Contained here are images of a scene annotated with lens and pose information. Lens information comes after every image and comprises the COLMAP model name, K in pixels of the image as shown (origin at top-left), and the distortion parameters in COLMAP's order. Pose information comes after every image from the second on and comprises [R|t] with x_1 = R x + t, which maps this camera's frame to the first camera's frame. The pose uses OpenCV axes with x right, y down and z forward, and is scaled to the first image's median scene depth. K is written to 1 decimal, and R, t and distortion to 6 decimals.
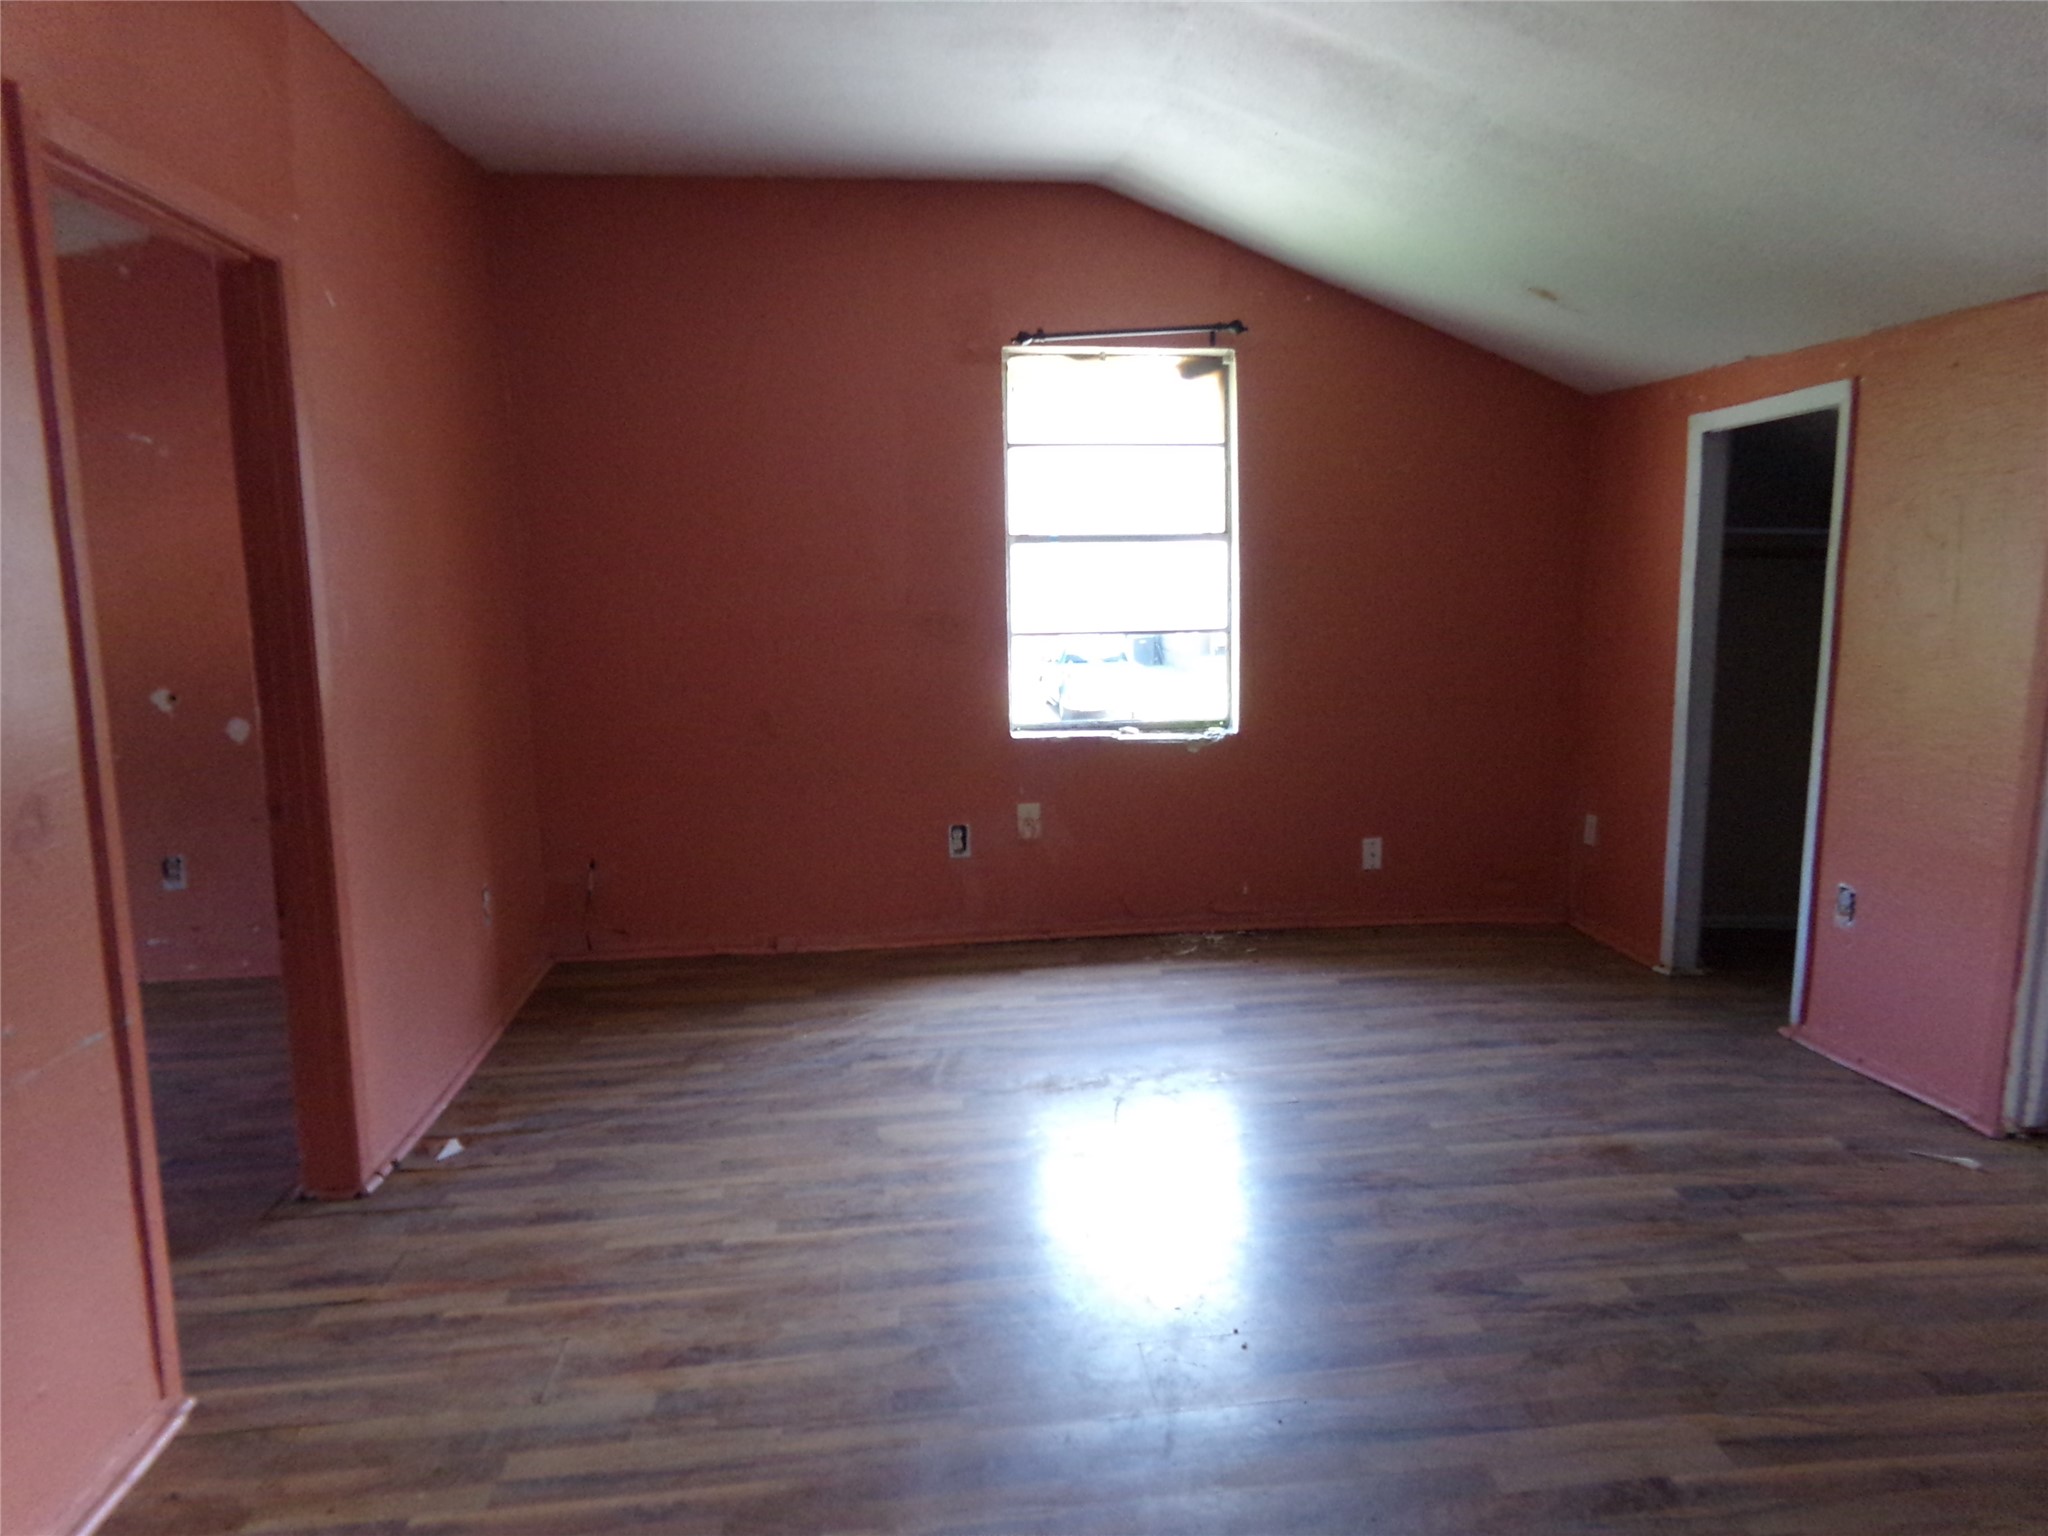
lens RADIAL K [[1408.7, 0, 1008.6], [0, 1408.7, 765.8], [0, 0, 1]] dist [0.001935, 0.020866]
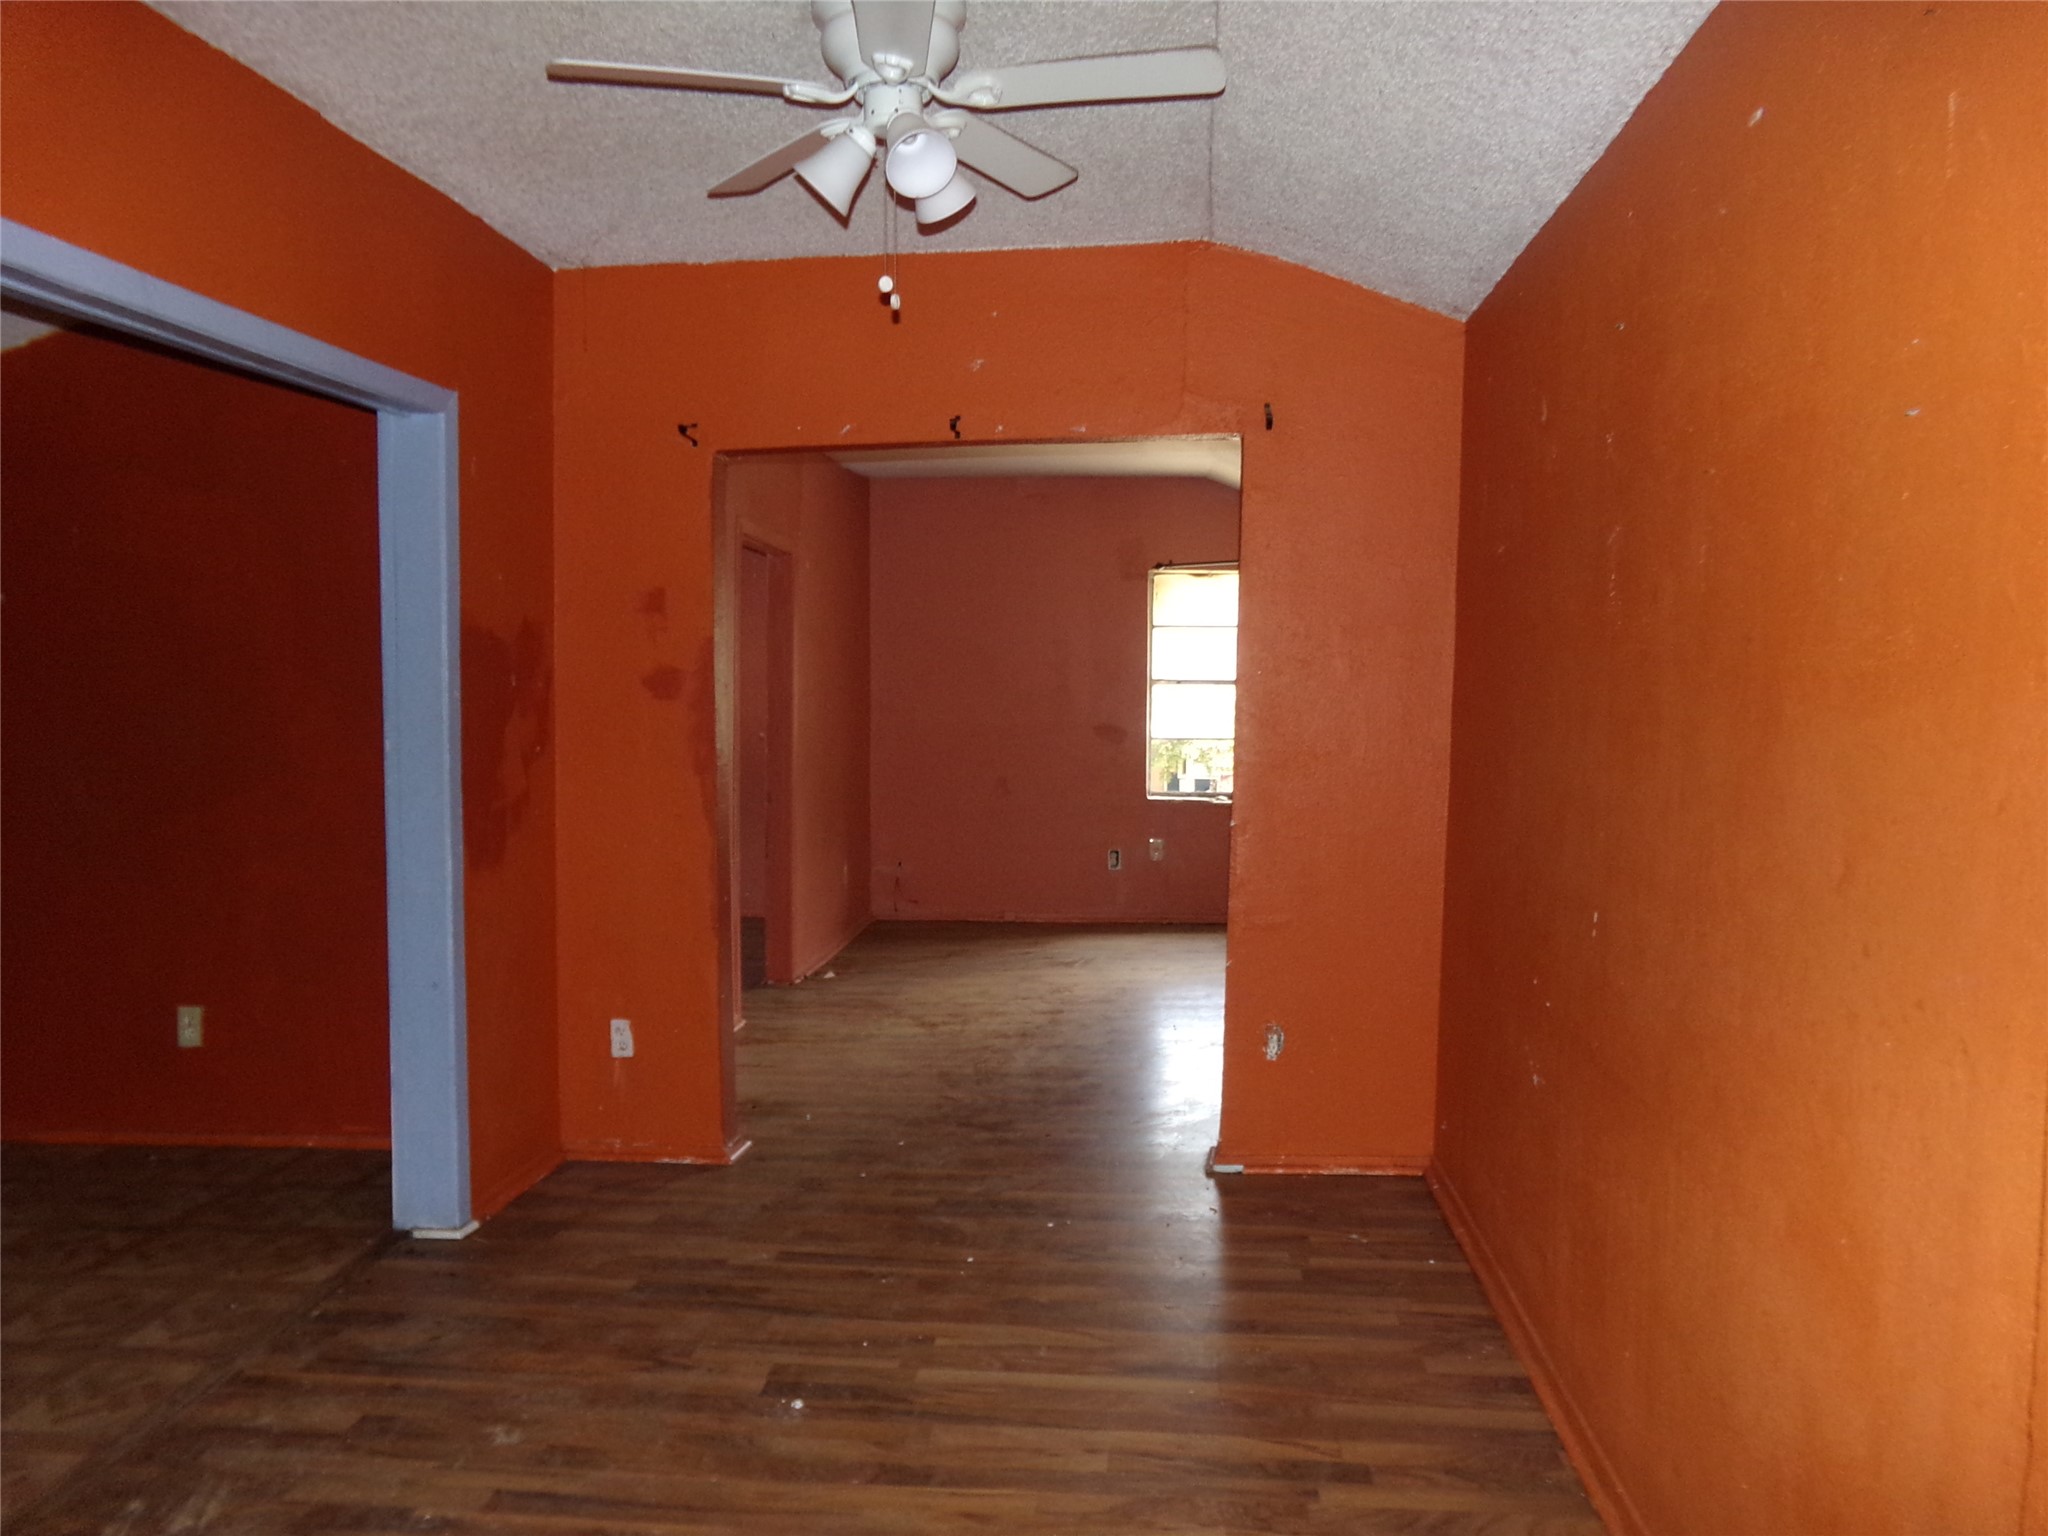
lens RADIAL K [[1408.7, 0, 1028.8], [0, 1408.7, 769.2], [0, 0, 1]] dist [0.001935, 0.020866]
pose [[0.982095, 0.036196, -0.184878, 0.176521], [-0.053603, 0.994494, -0.090043, 0.106719], [0.180601, 0.098341, 0.978628, -0.683785]]
